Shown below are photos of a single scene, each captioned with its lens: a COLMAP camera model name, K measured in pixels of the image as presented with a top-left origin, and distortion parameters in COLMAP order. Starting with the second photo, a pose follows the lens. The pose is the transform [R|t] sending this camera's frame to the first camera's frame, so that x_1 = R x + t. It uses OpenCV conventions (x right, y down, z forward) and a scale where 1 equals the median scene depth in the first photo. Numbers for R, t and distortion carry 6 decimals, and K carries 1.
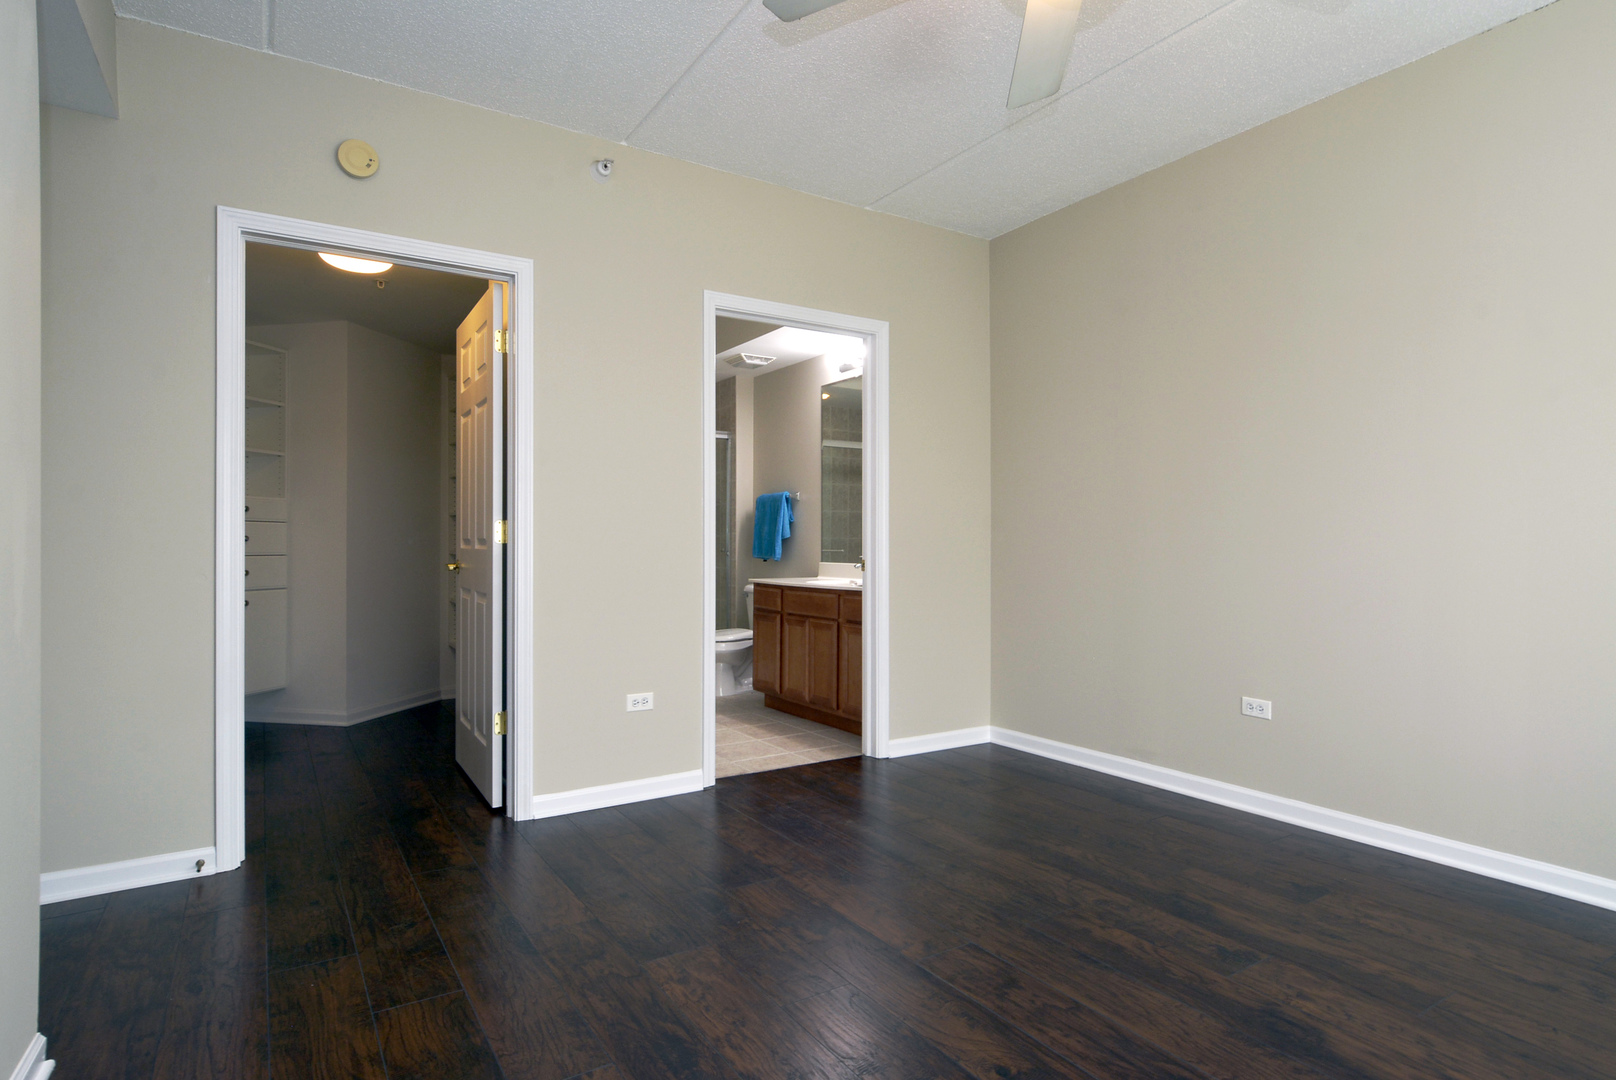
lens RADIAL K [[842.4, 0, 808.0], [0, 842.4, 540.0], [0, 0, 1]] dist [0.005786, 0.000094]
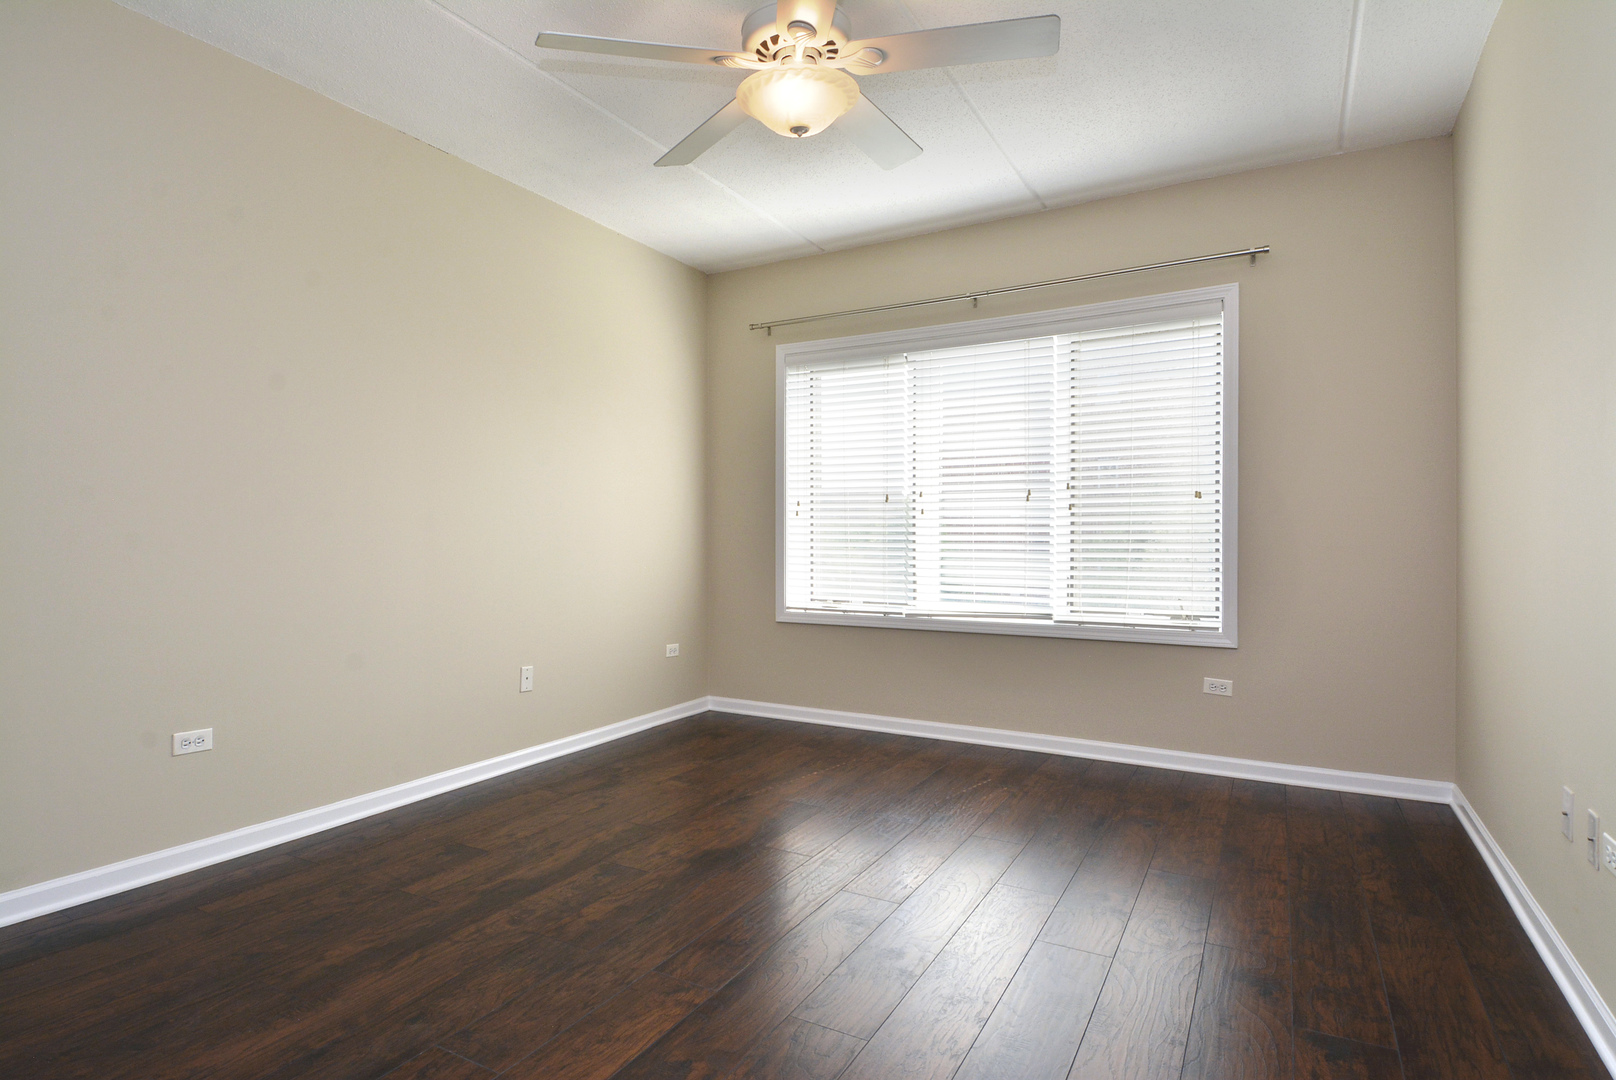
lens RADIAL K [[842.4, 0, 808.0], [0, 842.4, 540.0], [0, 0, 1]] dist [0.005786, 0.000094]
pose [[-0.474297, -0.003210, 0.880359, -0.688293], [-0.006472, 0.999979, 0.000160, 0.000329], [-0.880341, -0.005622, -0.474308, 1.258226]]
